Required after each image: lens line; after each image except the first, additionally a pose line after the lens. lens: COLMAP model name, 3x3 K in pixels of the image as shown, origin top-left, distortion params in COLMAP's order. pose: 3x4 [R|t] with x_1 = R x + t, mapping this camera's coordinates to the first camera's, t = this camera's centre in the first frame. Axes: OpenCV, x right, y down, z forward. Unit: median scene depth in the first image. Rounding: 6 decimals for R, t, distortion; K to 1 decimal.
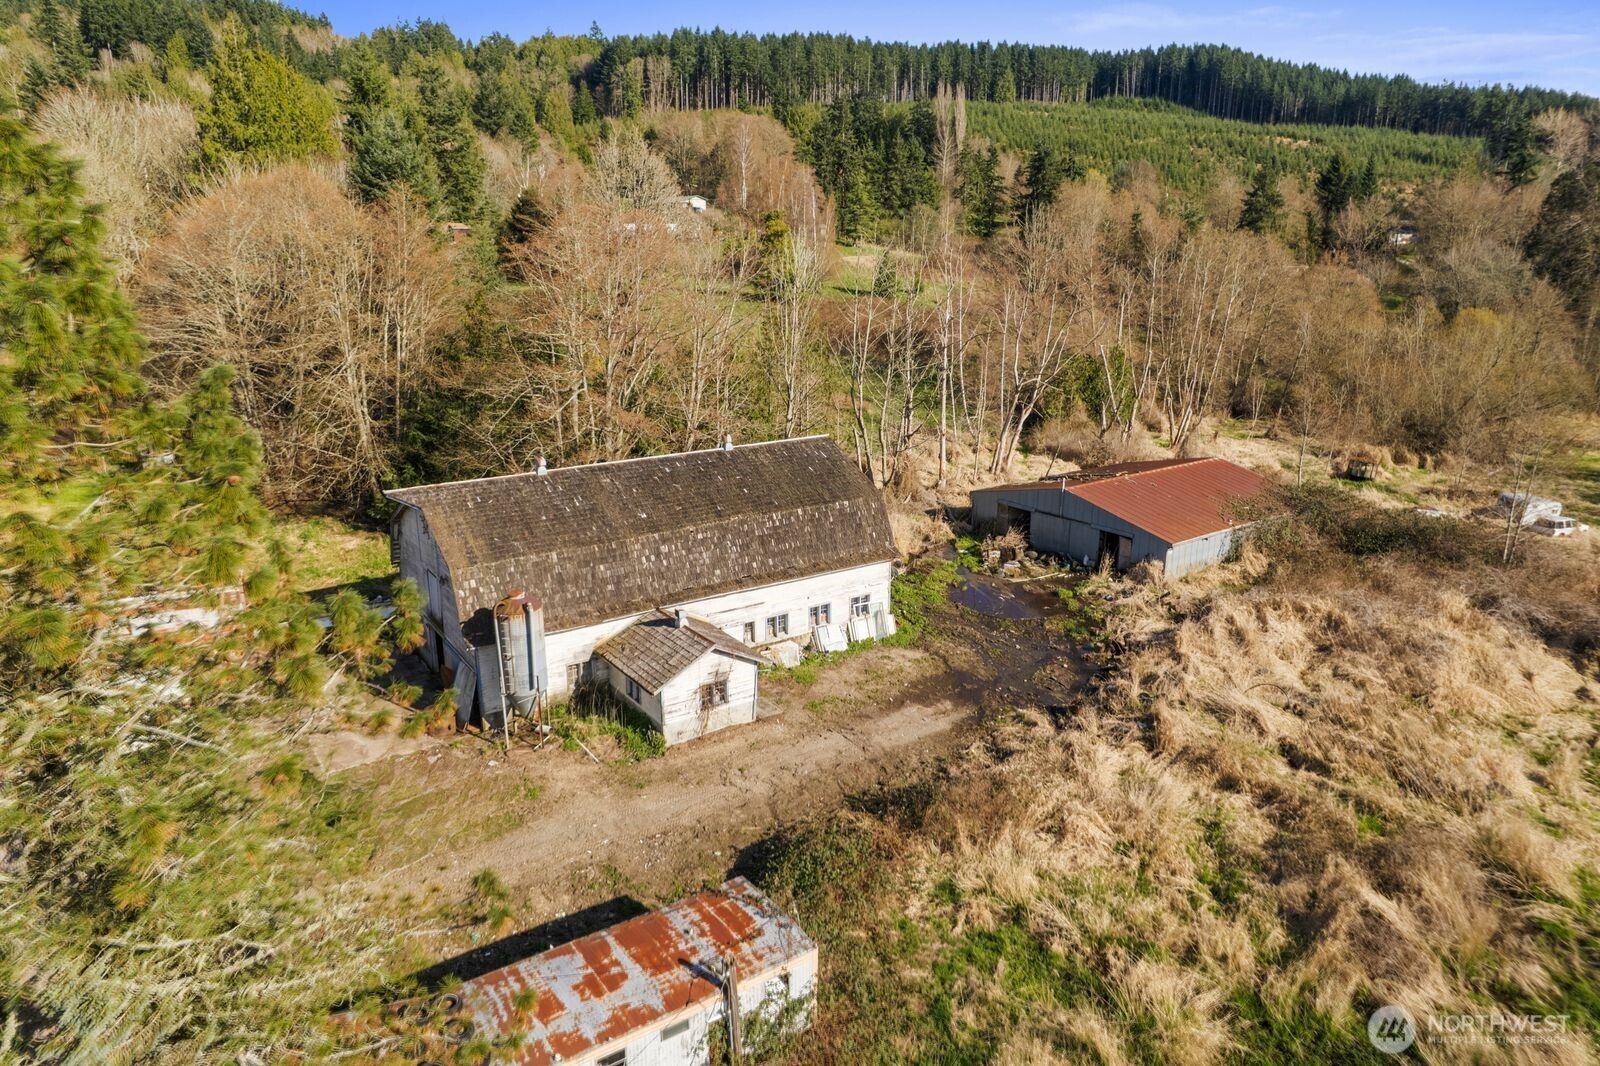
lens RADIAL K [[1042.7, 0, 781.4], [0, 1042.7, 501.8], [0, 0, 1]] dist [-0.076102, 0.079435]
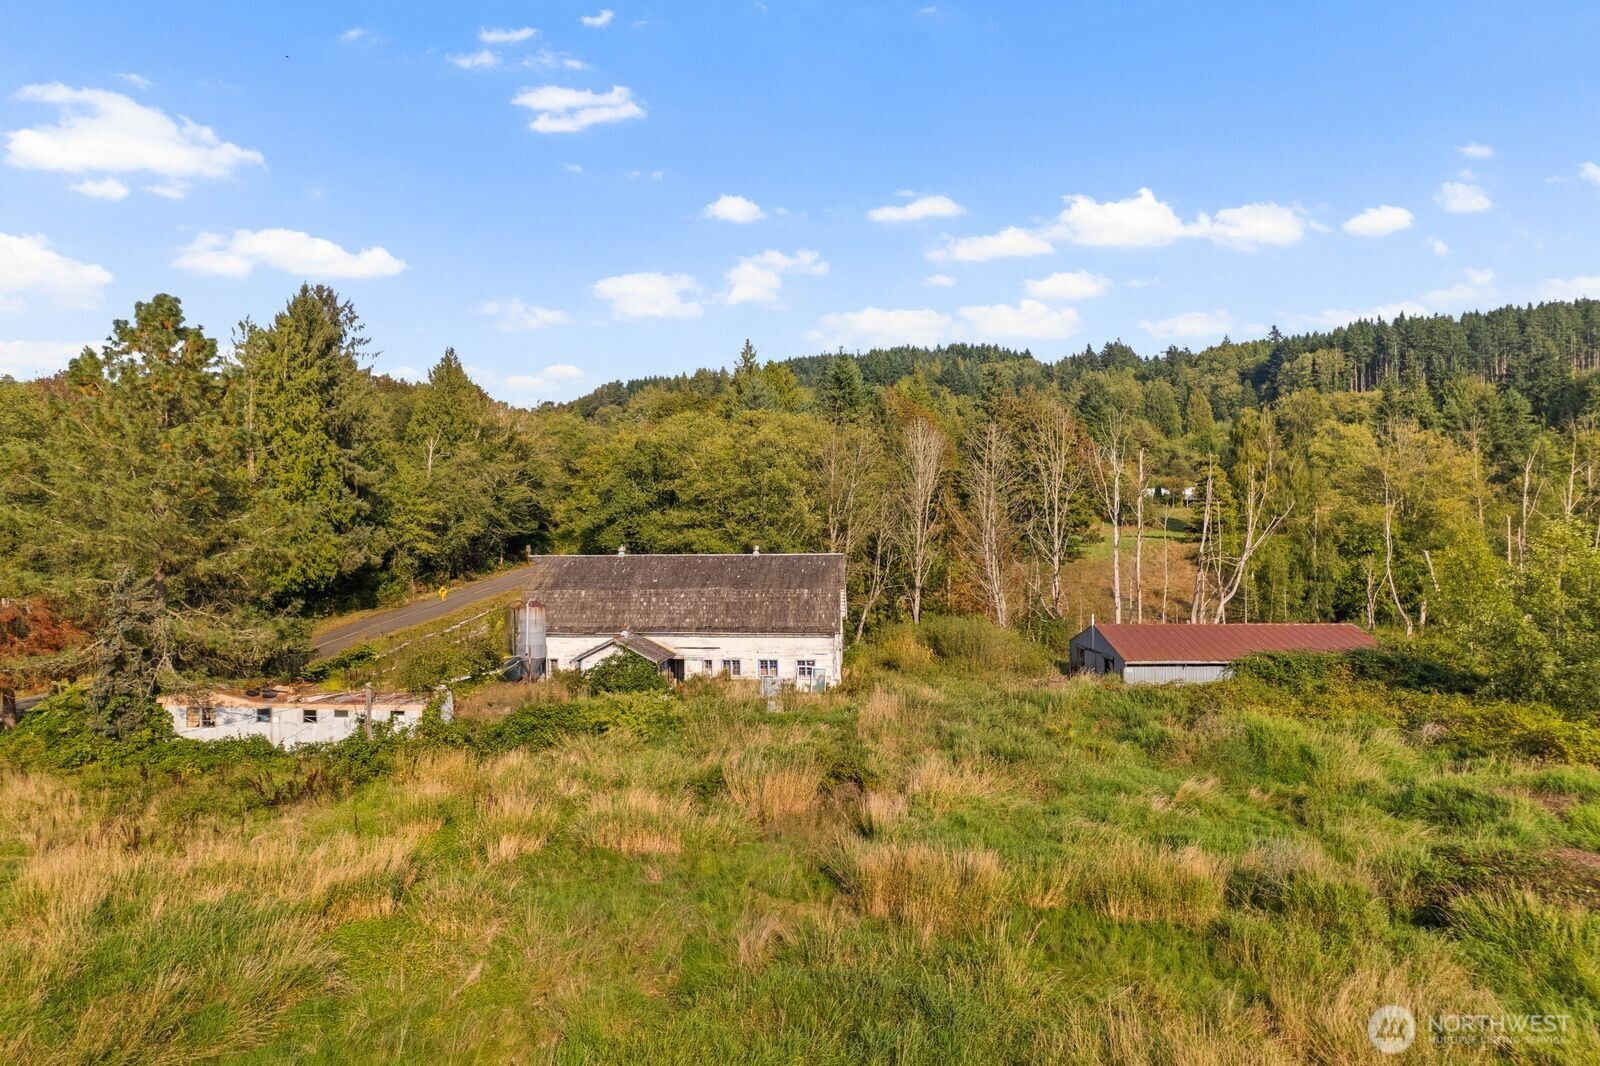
lens RADIAL K [[1042.7, 0, 781.4], [0, 1042.7, 501.8], [0, 0, 1]] dist [-0.076102, 0.079435]
pose [[0.770182, -0.040395, -0.636544, 0.754438], [-0.149563, 0.958730, -0.241803, 0.186010], [0.620041, 0.281435, 0.732355, -0.036139]]
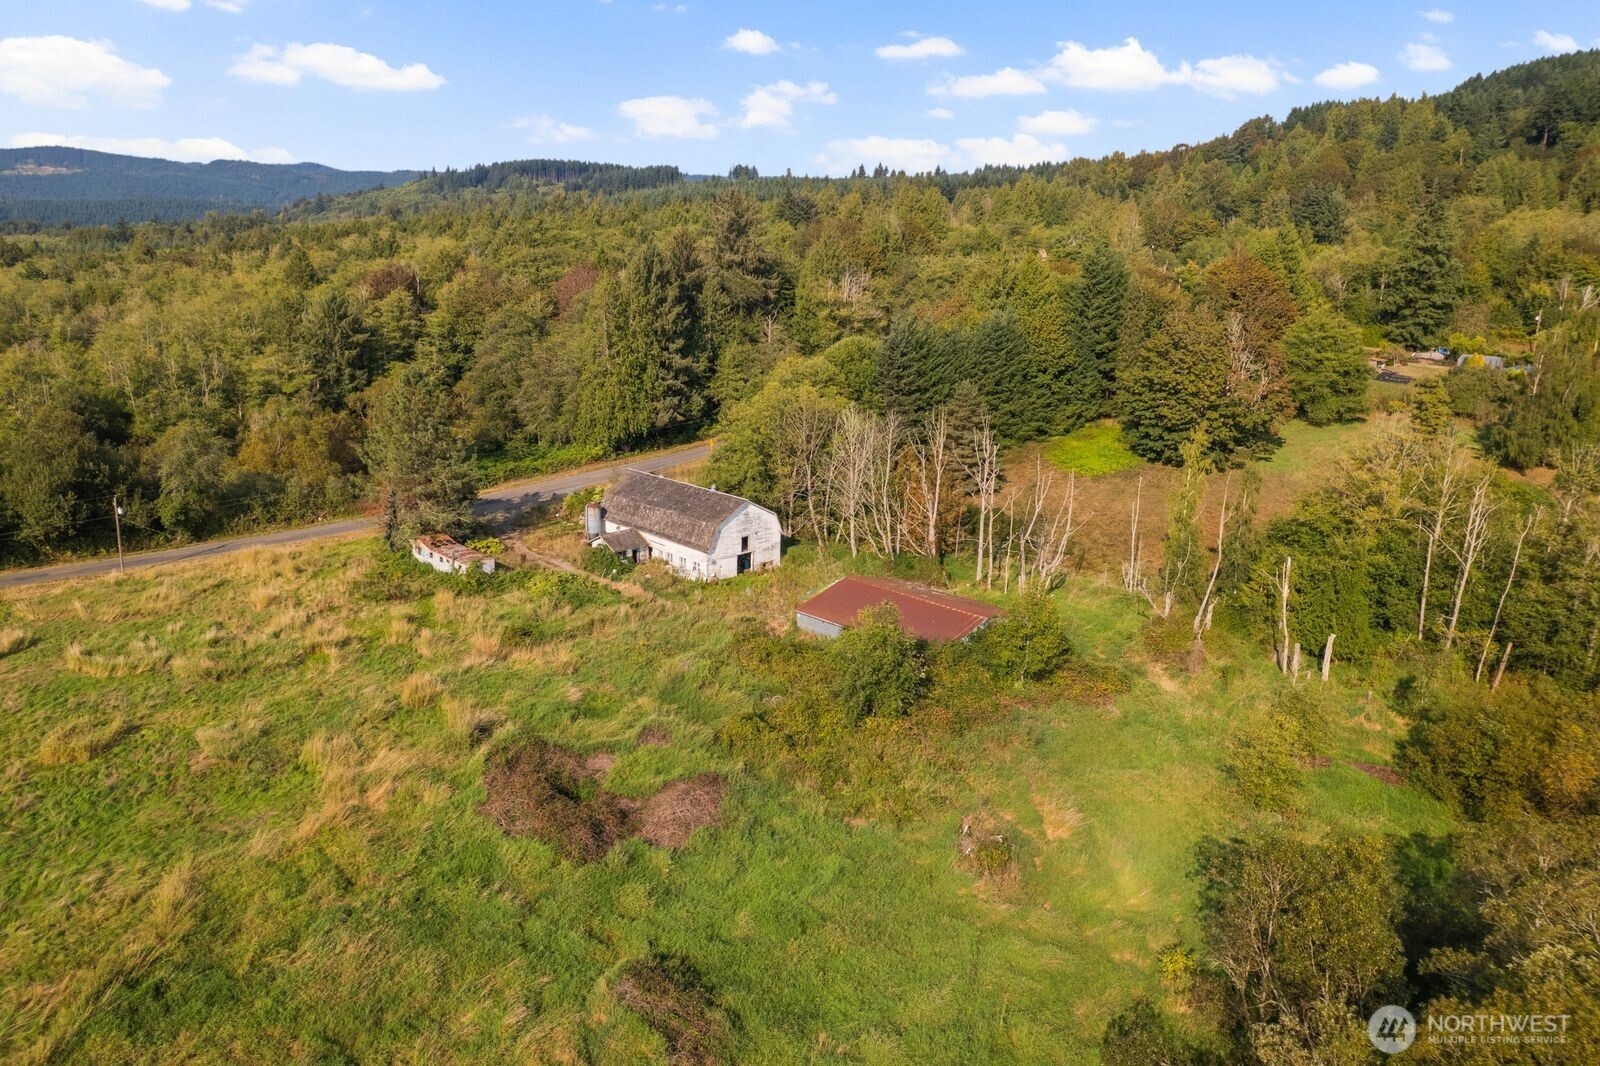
lens RADIAL K [[1069.2, 0, 793.1], [0, 1069.2, 436.5], [0, 0, 1]] dist [-0.028925, 0.002413]
pose [[0.198053, 0.177732, -0.963943, 2.000703], [-0.262294, 0.957169, 0.122592, -0.446490], [0.944445, 0.228557, 0.236188, 0.478860]]
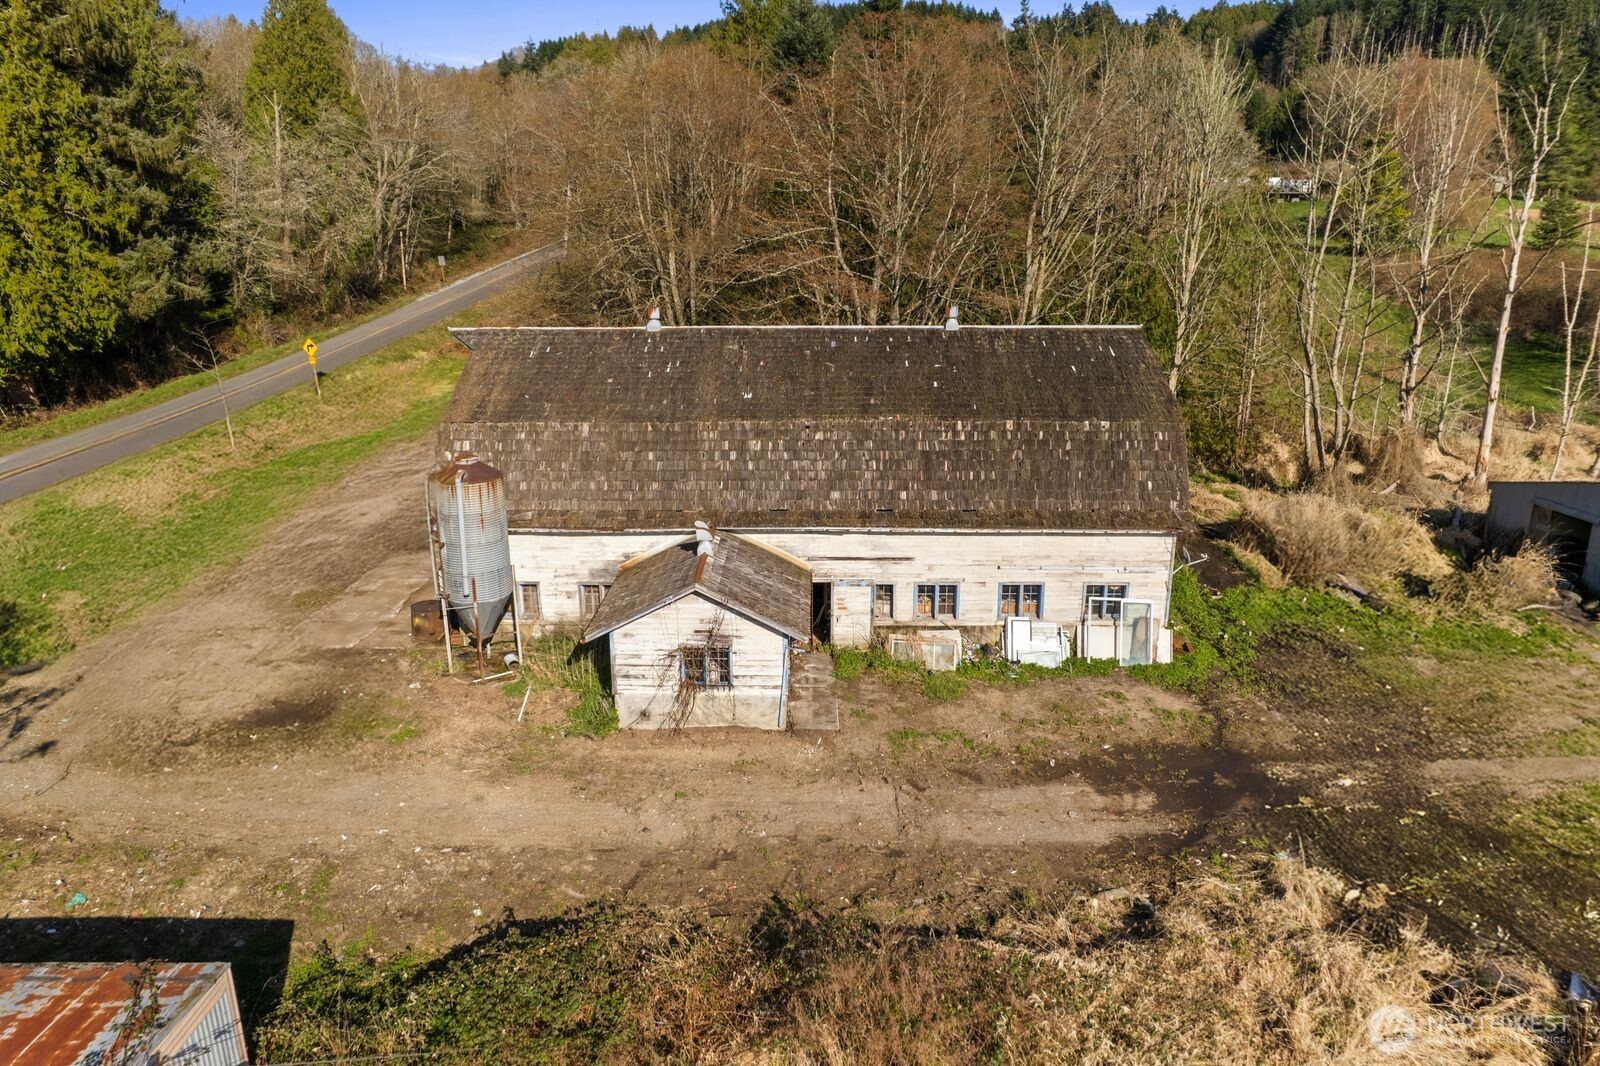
lens RADIAL K [[1012.7, 0, 785.9], [0, 1012.7, 527.7], [0, 0, 1]] dist [-0.072881, 0.068471]
pose [[0.817629, 0.154406, -0.554654, 0.200248], [-0.138354, 0.987831, 0.071044, 0.036127], [0.558875, 0.018651, 0.829042, 0.355287]]
